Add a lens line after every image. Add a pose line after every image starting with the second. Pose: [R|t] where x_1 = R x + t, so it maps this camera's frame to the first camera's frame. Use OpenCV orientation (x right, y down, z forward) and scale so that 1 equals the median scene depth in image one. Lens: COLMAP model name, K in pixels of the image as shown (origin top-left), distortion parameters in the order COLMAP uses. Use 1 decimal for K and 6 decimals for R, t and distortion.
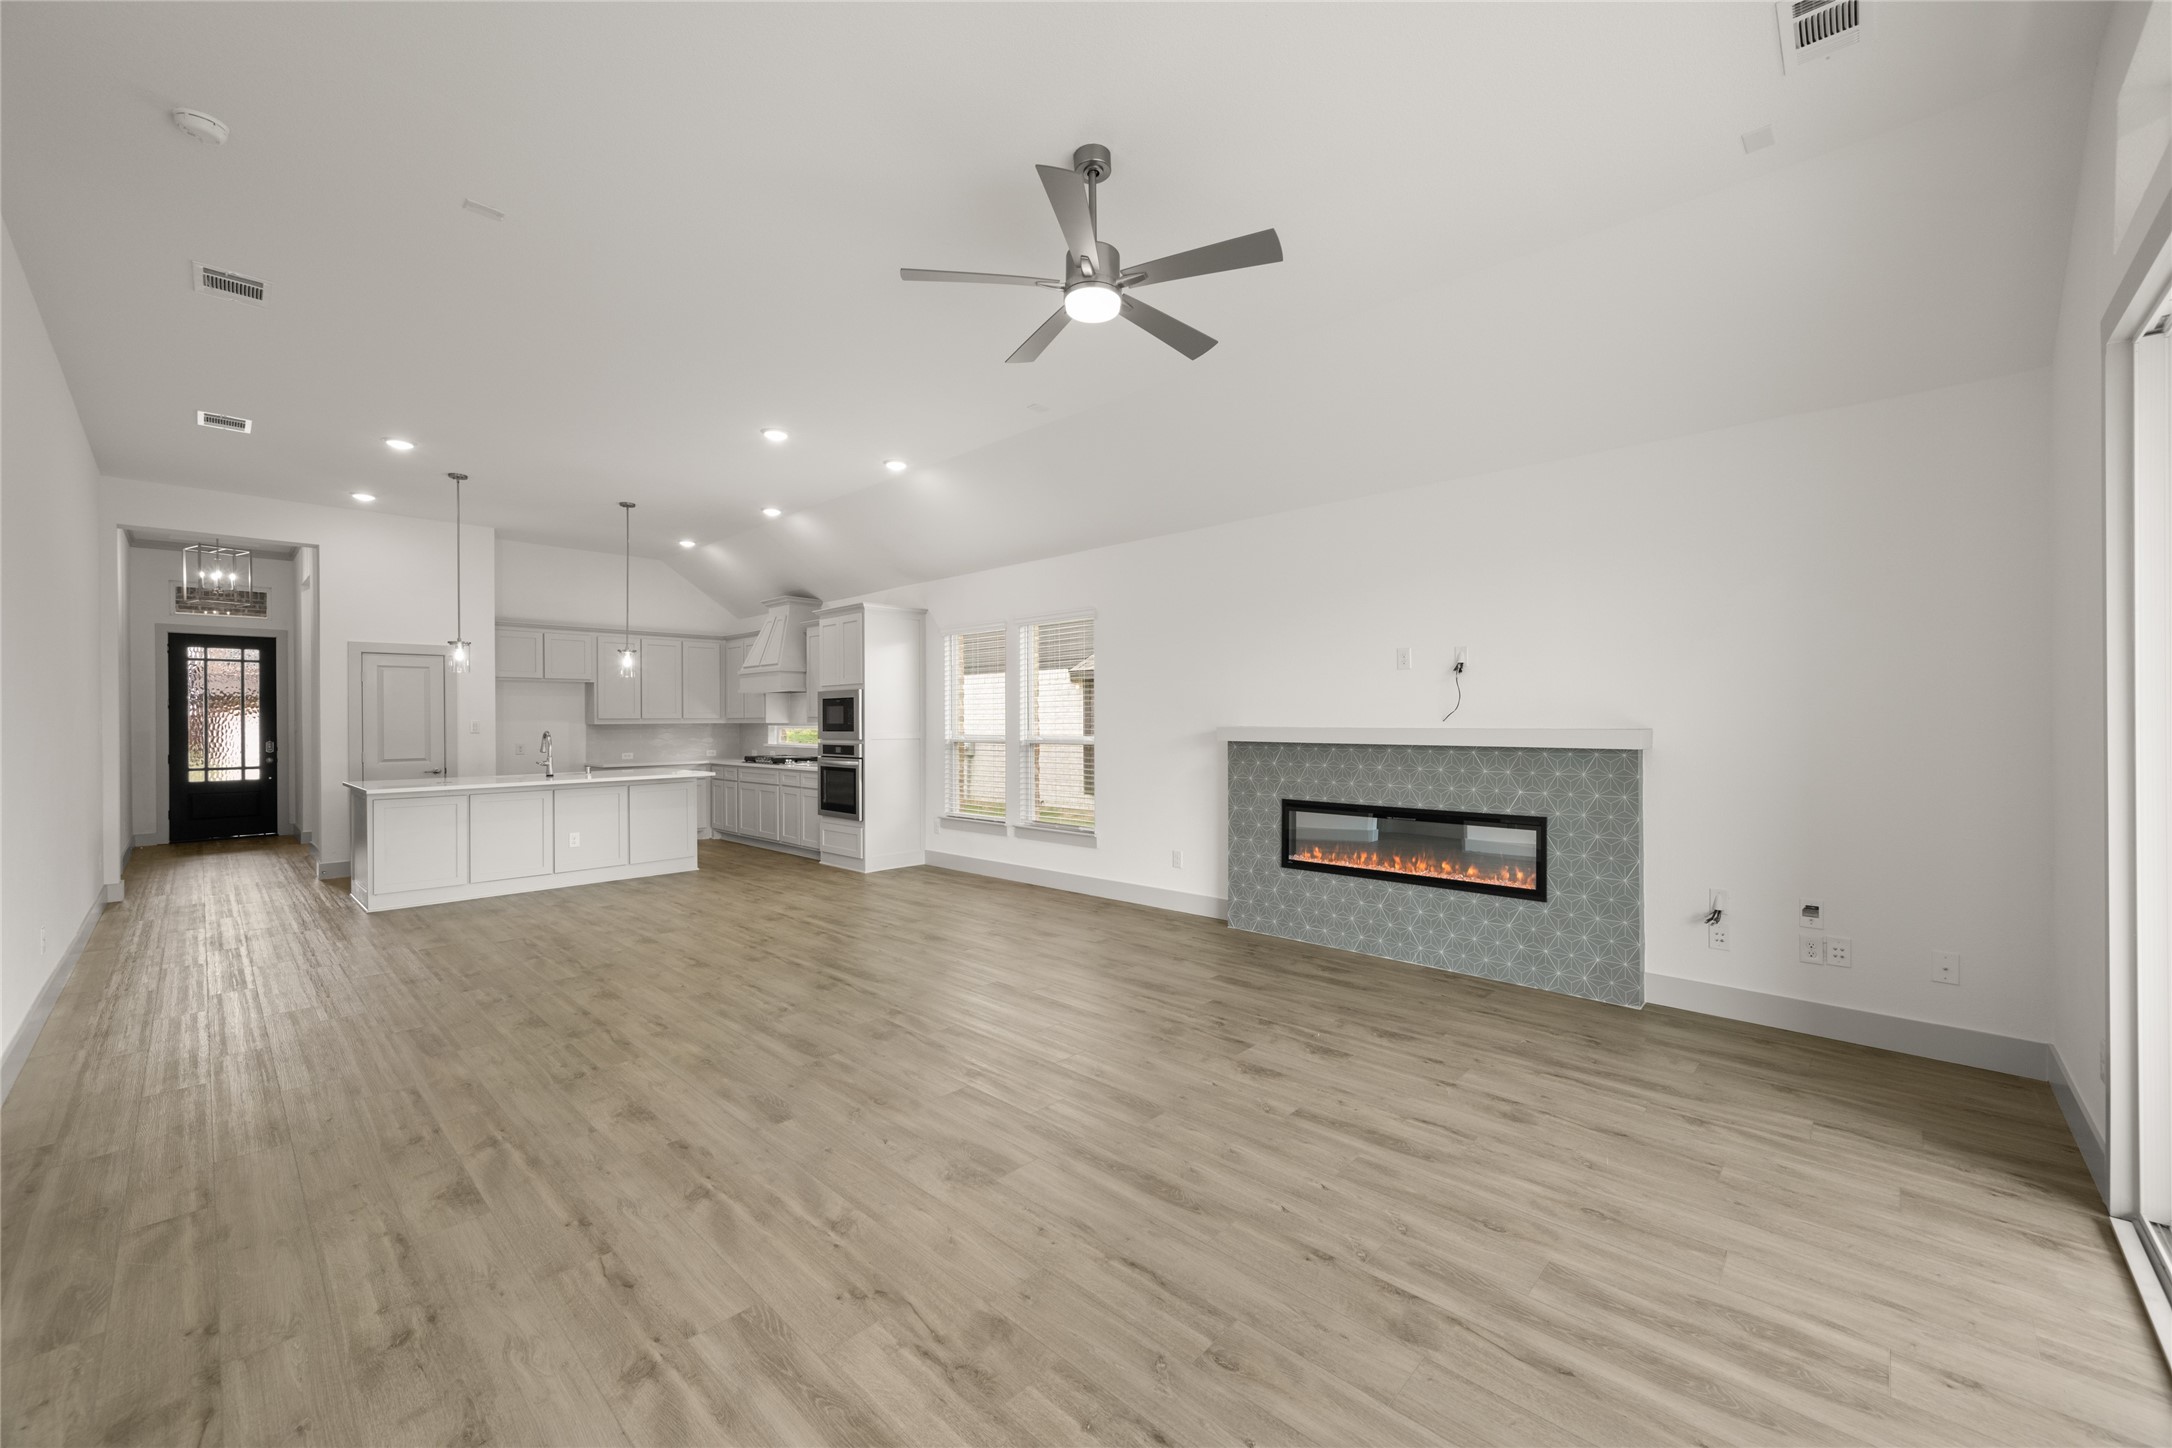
lens RADIAL K [[848.0, 0, 1085.4], [0, 848.0, 720.7], [0, 0, 1]] dist [-0.001000, 0.000885]
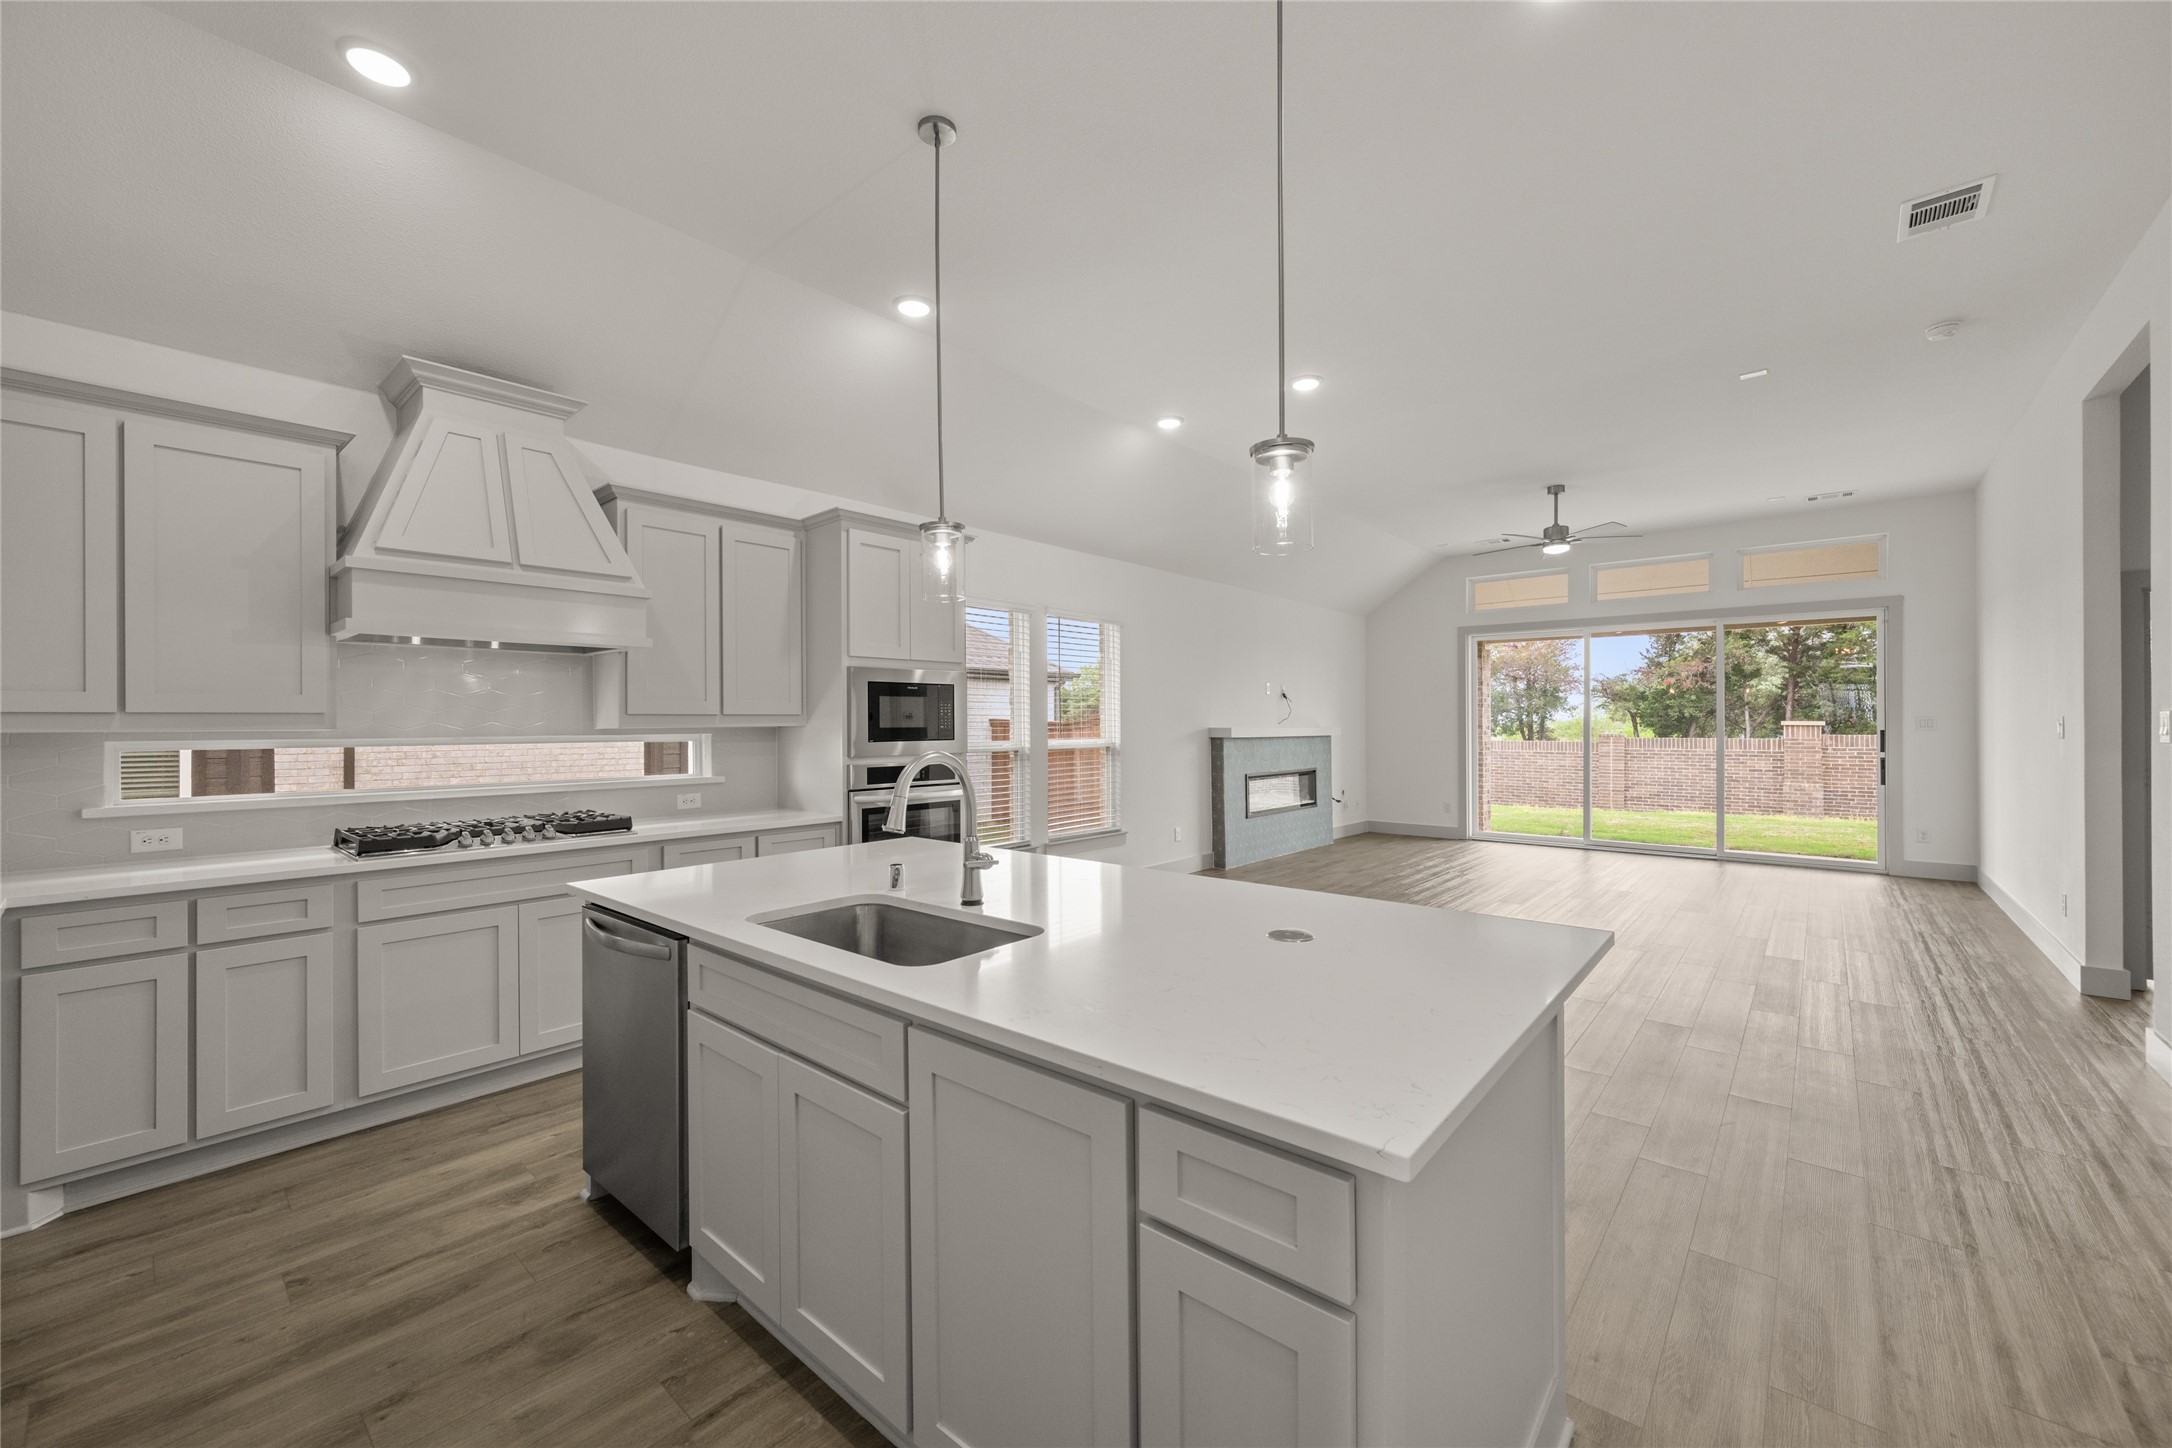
lens RADIAL K [[848.0, 0, 1080.6], [0, 848.0, 720.9], [0, 0, 1]] dist [-0.001000, 0.000885]
pose [[-0.042514, 0.009378, 0.999052, -0.733846], [0.005825, 0.999941, -0.009138, 0.004110], [-0.999079, 0.005431, -0.042566, 0.773488]]
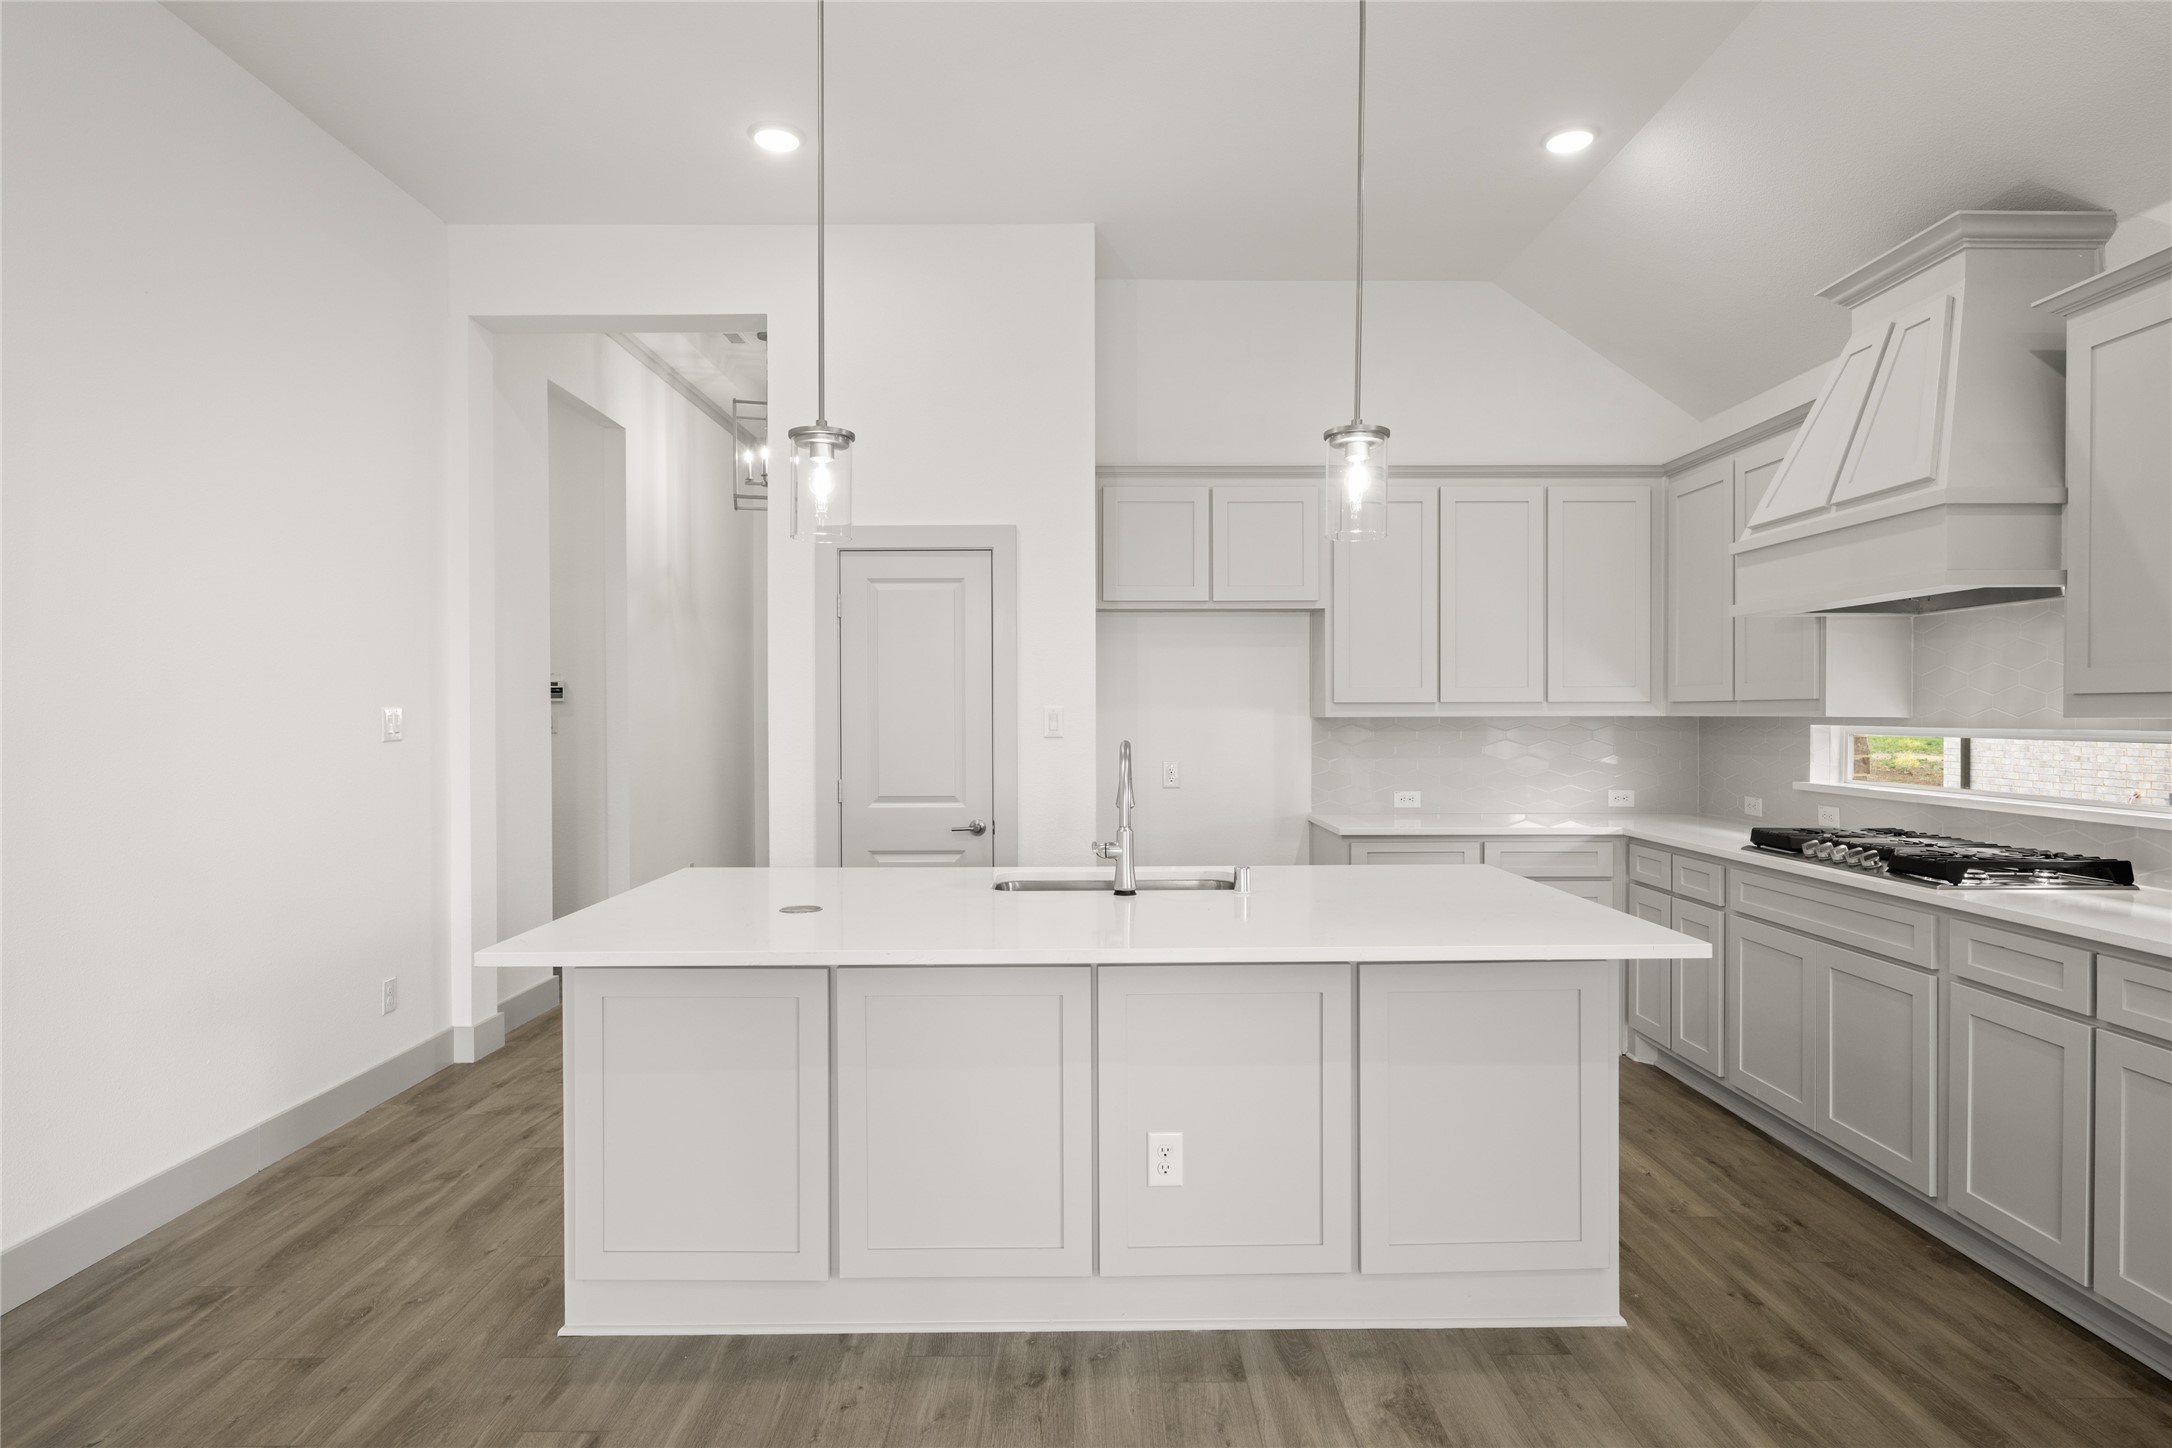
lens RADIAL K [[1163.7, 0, 1089.9], [0, 1163.7, 719.4], [0, 0, 1]] dist [-0.001323, -0.000011]
pose [[0.694609, 0.008269, -0.719340, -0.276906], [-0.001668, 0.999950, 0.009883, 0.000251], [0.719386, -0.005665, 0.694588, 0.563288]]
